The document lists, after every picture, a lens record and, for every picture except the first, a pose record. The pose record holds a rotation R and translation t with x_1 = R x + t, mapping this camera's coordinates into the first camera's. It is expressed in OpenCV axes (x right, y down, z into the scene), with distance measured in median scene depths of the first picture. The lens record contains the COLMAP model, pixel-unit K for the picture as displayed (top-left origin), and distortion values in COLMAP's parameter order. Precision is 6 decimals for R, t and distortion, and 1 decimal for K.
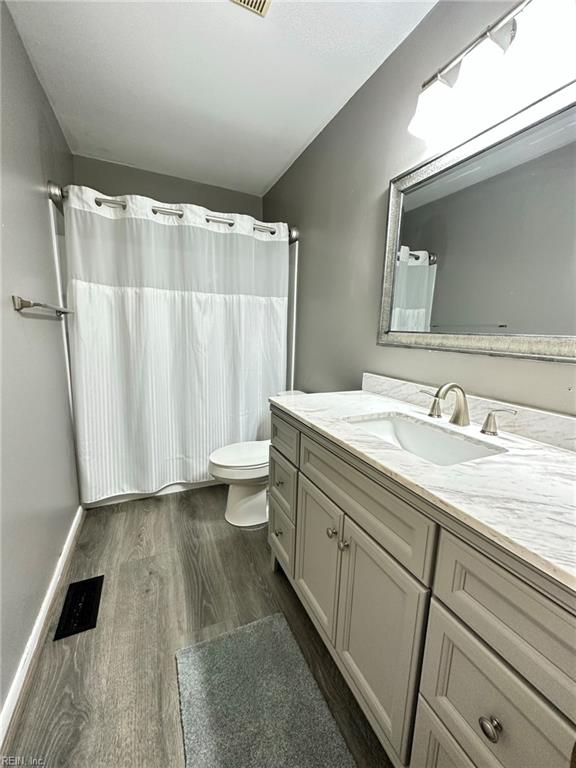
lens RADIAL K [[306.3, 0, 288.7], [0, 306.3, 383.9], [0, 0, 1]] dist [-0.001834, 0.000426]
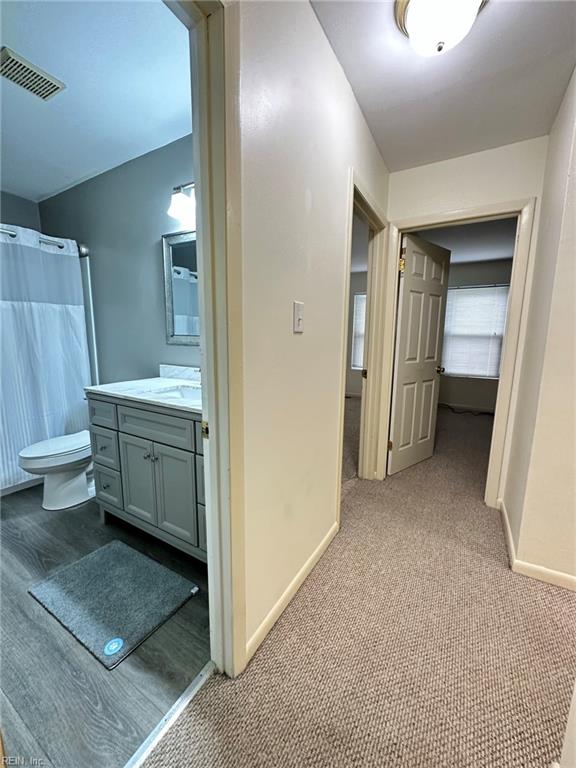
lens RADIAL K [[306.3, 0, 288.7], [0, 306.3, 383.9], [0, 0, 1]] dist [-0.001834, 0.000426]
pose [[0.818316, -0.106297, 0.564854, -0.078909], [0.107181, 0.993733, 0.031731, 0.073930], [-0.564687, 0.034575, 0.824581, -0.516748]]
